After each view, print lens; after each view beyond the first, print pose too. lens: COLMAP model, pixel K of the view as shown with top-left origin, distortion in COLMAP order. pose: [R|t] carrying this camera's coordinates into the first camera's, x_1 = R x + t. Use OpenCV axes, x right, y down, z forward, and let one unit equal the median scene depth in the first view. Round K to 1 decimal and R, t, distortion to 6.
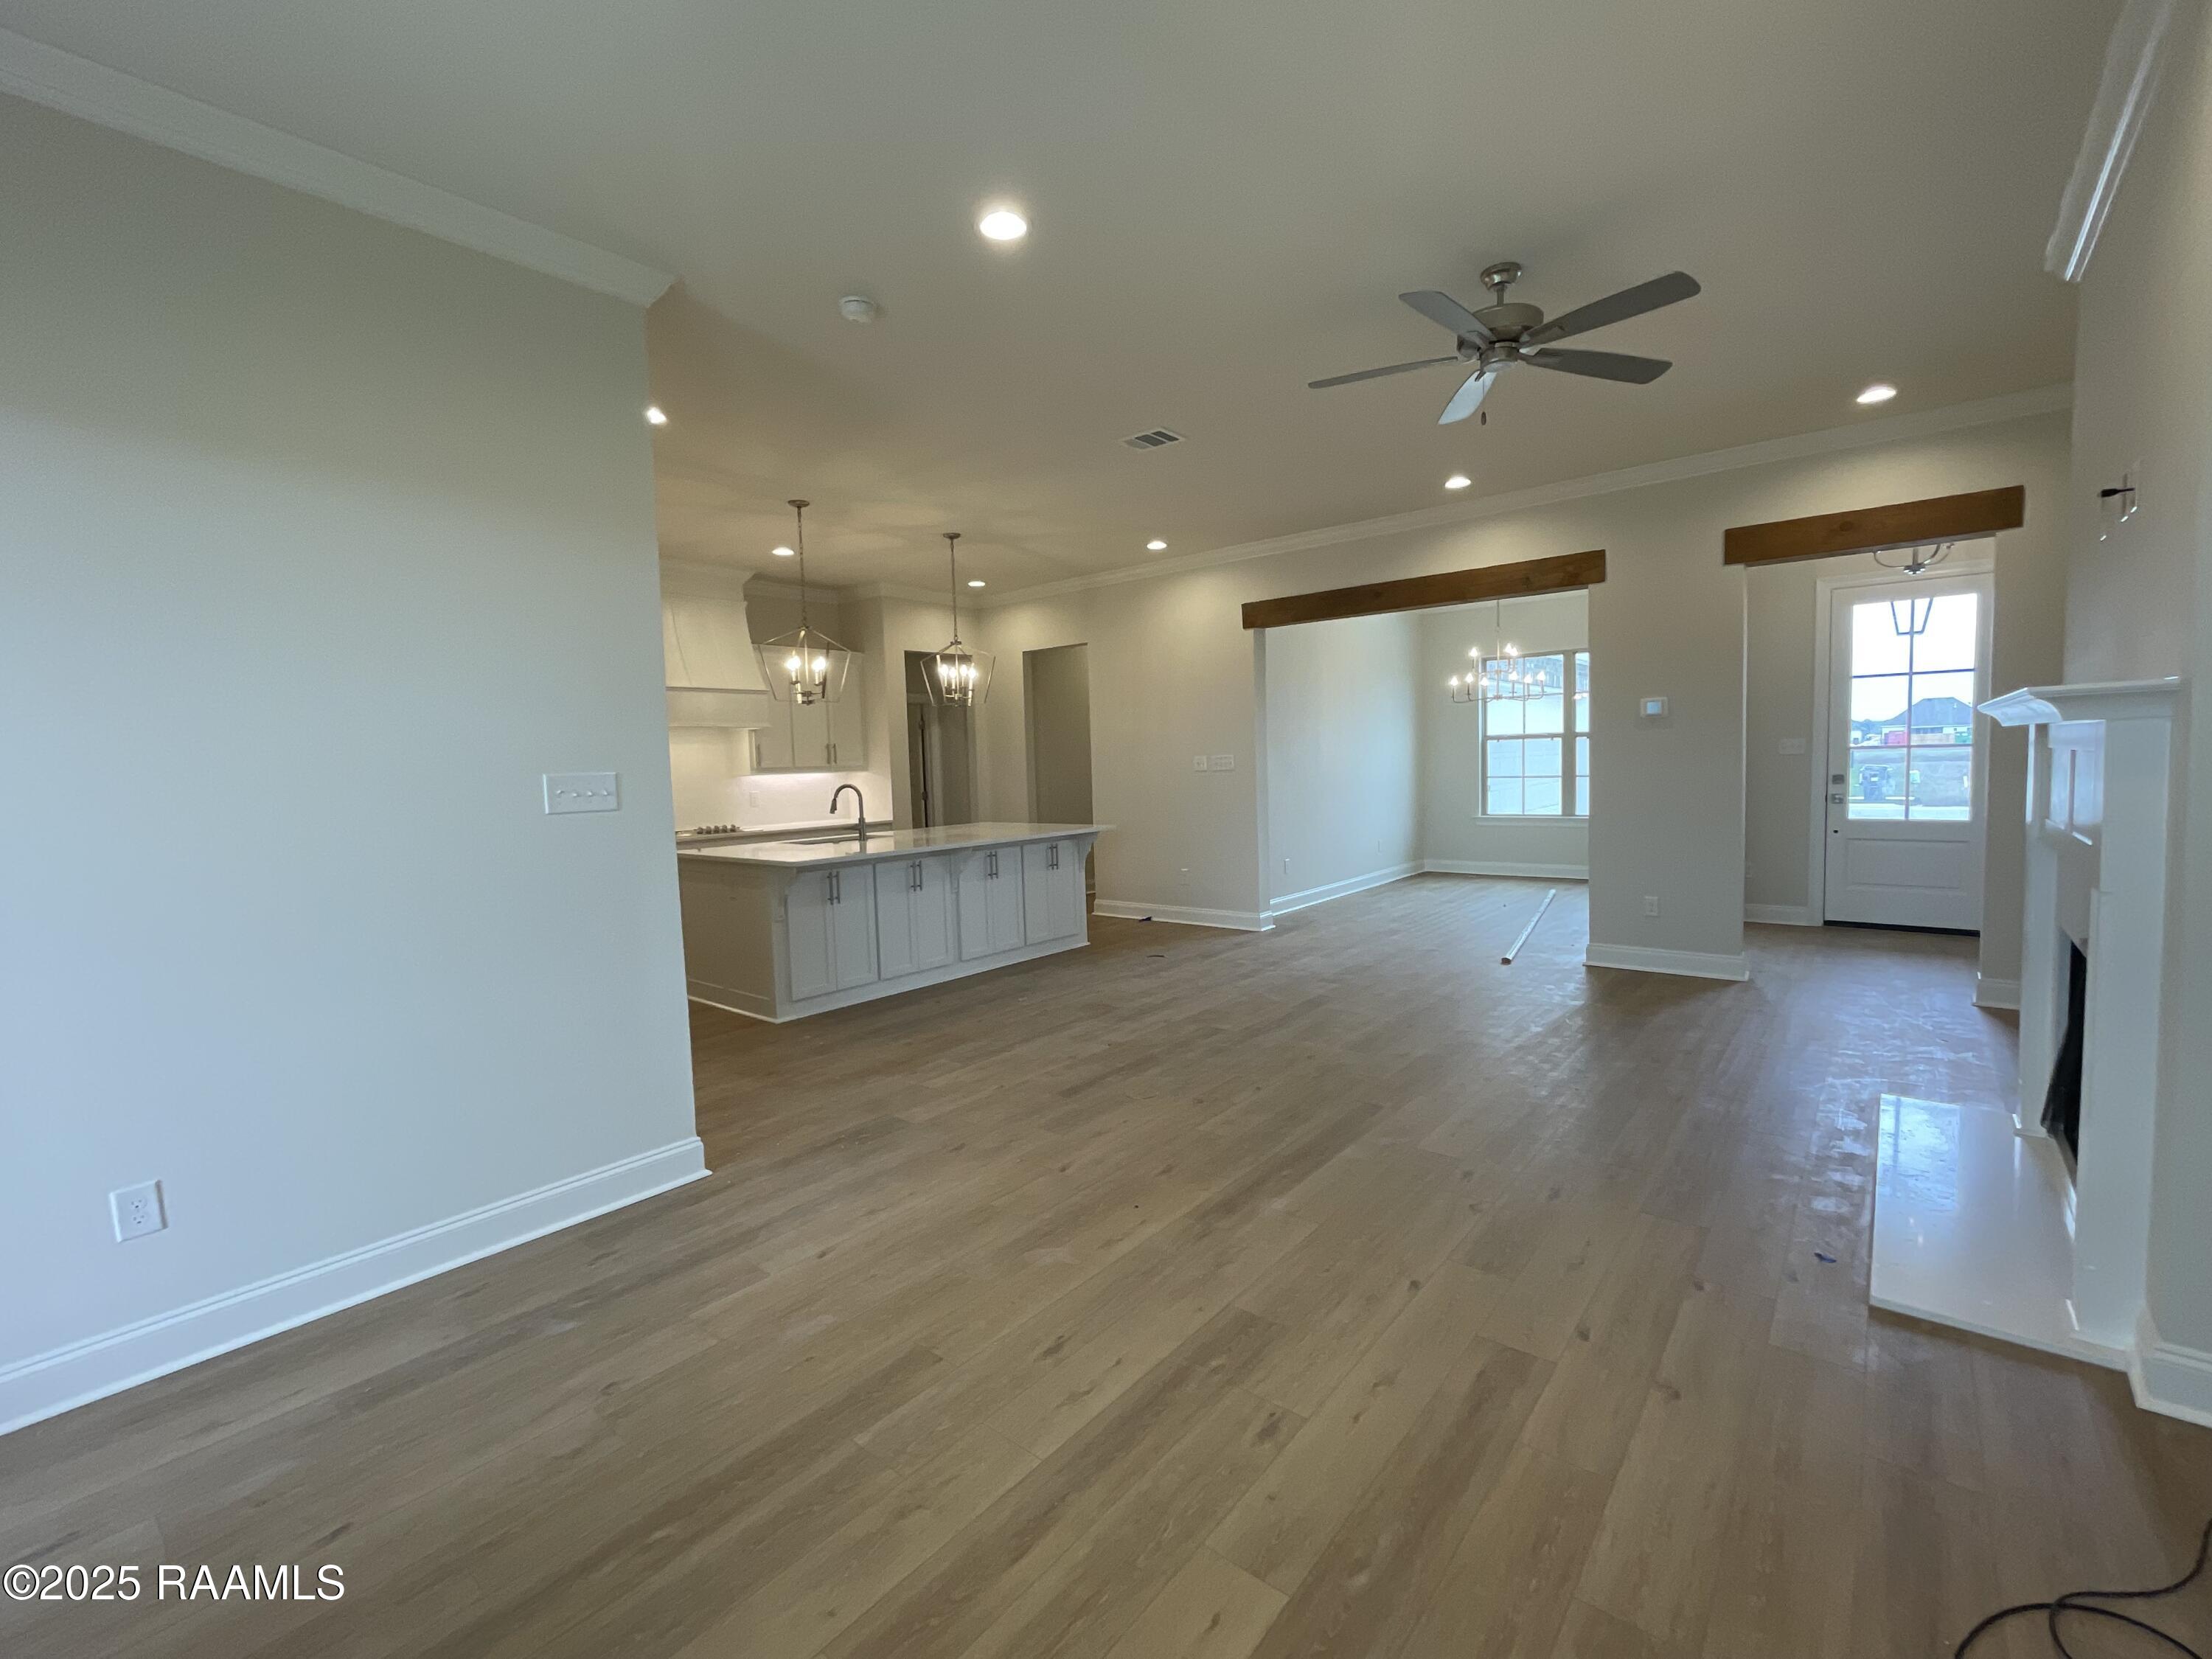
lens RADIAL K [[954.8, 0, 1099.8], [0, 954.8, 826.2], [0, 0, 1]] dist [-0.001154, 0.000065]
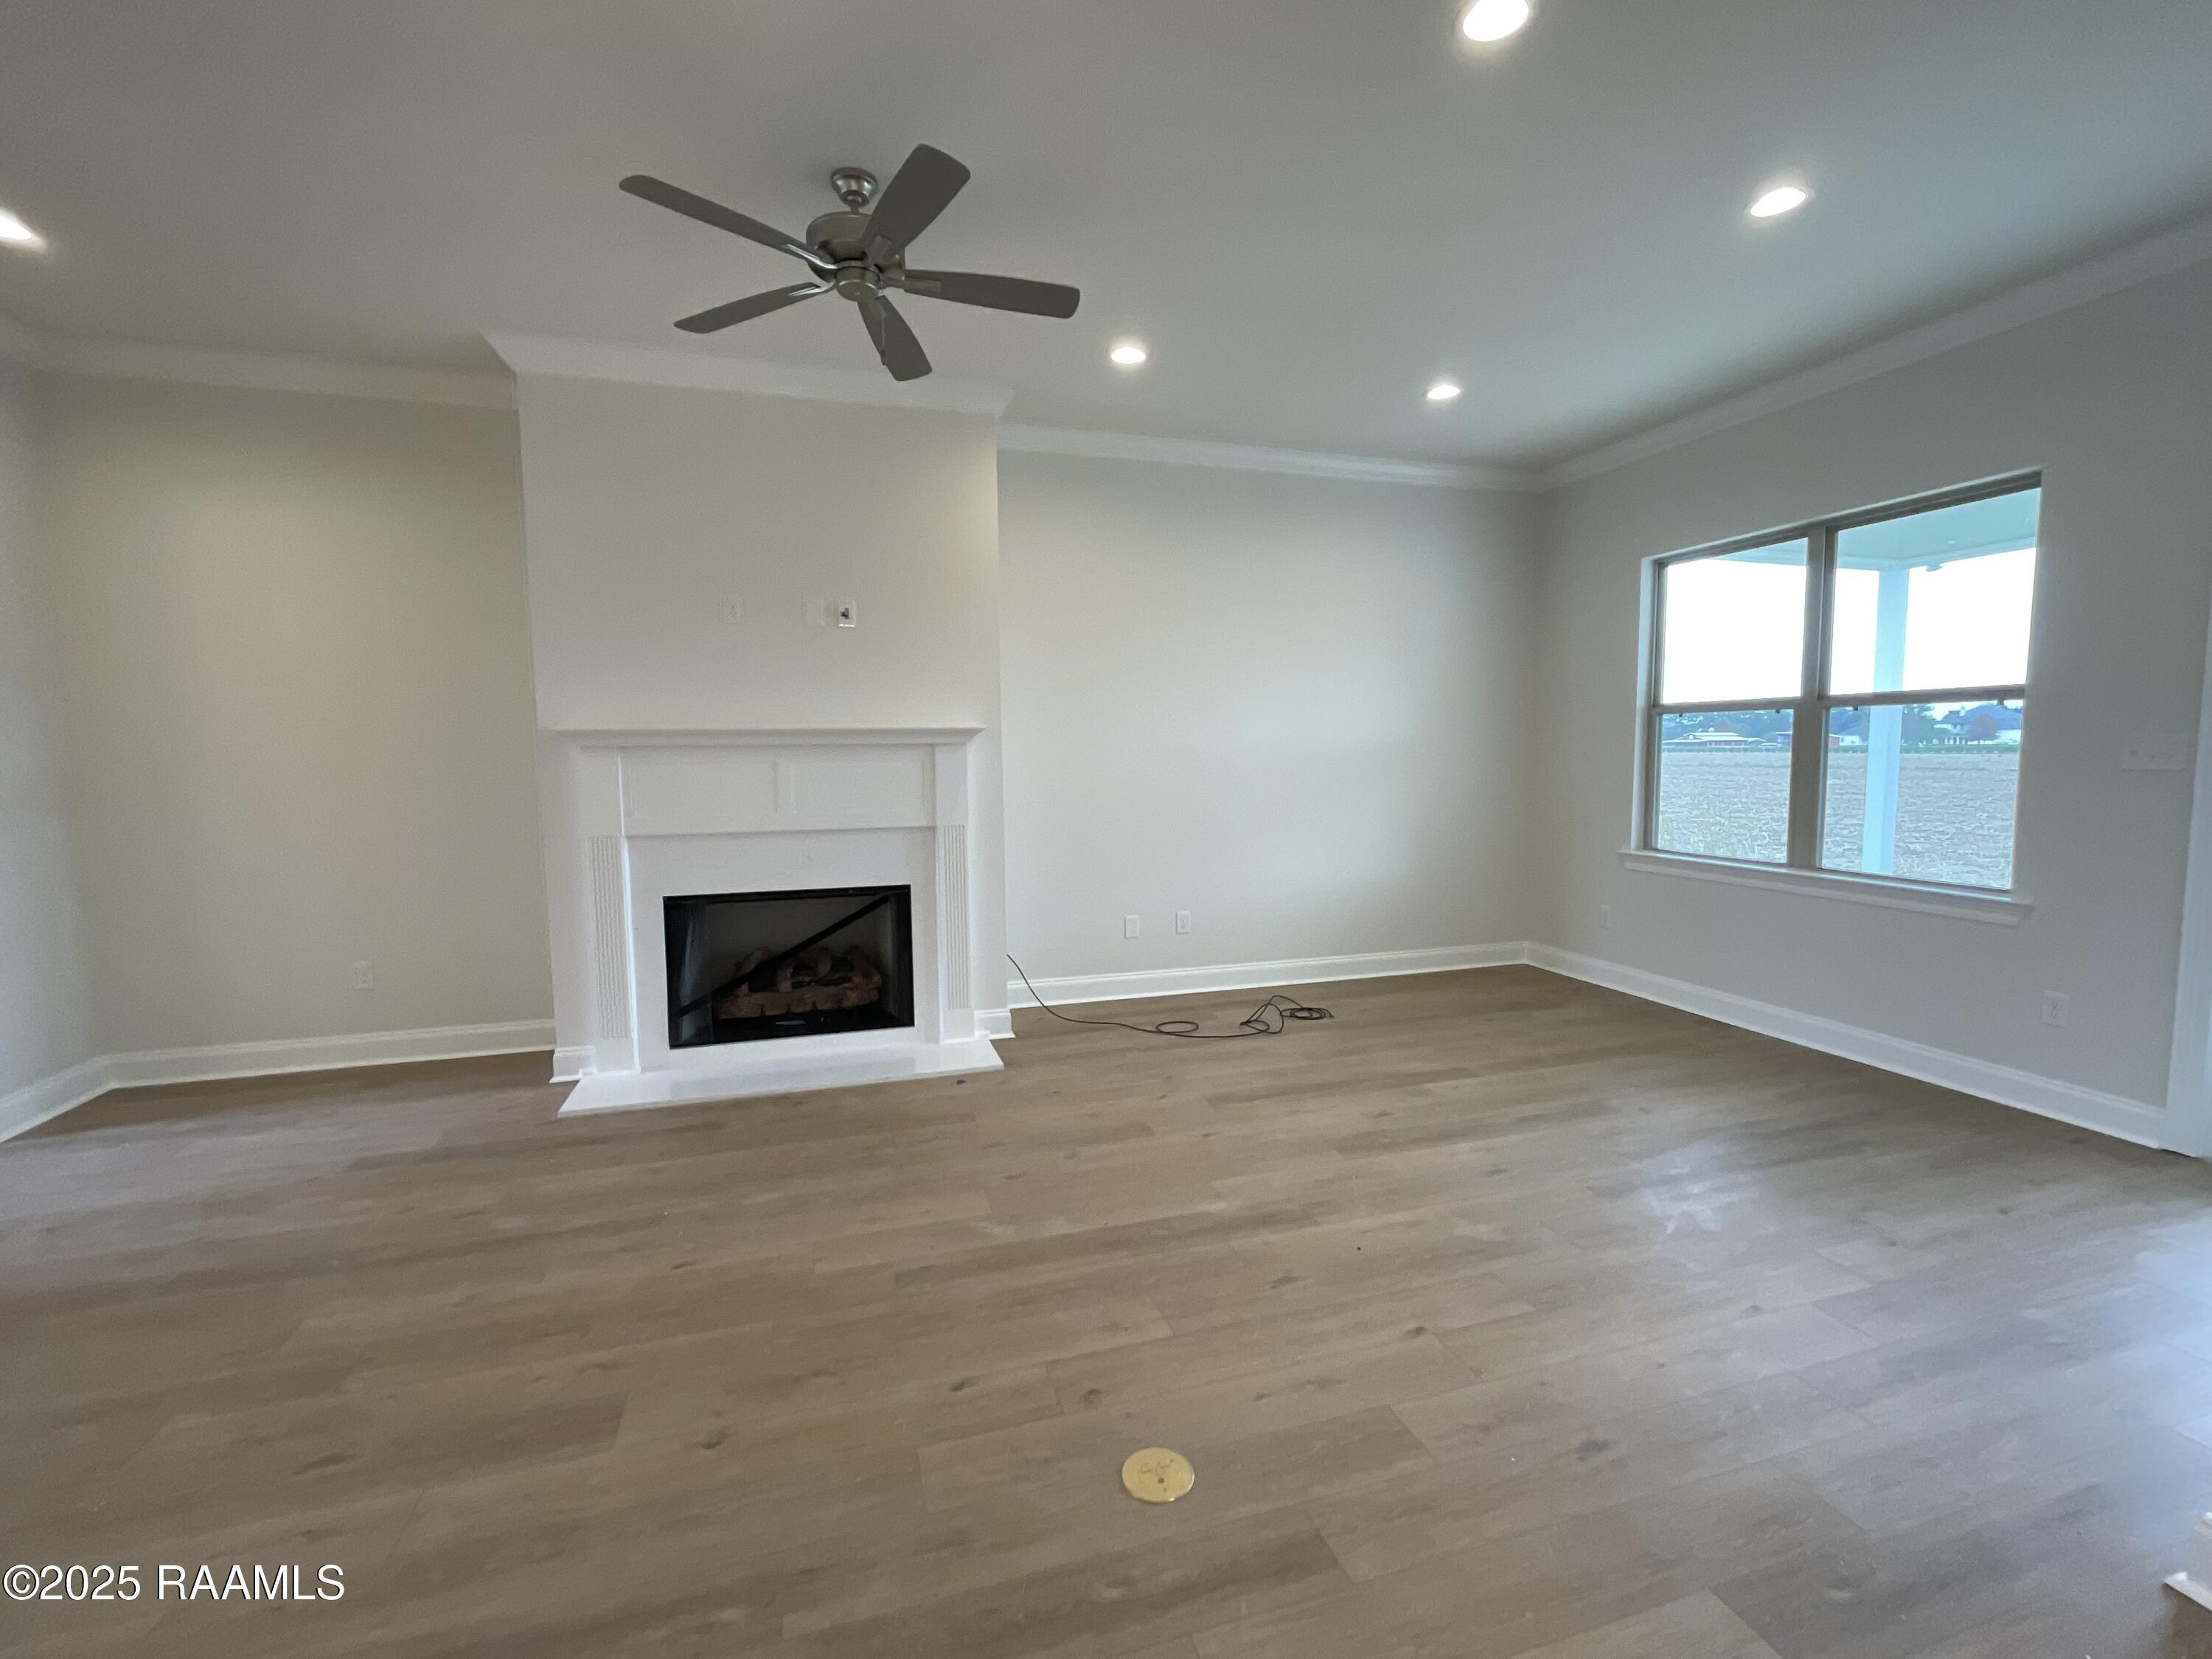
lens RADIAL K [[954.8, 0, 1099.8], [0, 954.8, 826.2], [0, 0, 1]] dist [-0.001154, 0.000065]
pose [[-0.835129, -0.008428, 0.549989, -0.259142], [0.071872, 0.989638, 0.124299, -0.125038], [-0.545338, 0.143335, -0.825870, 1.909827]]
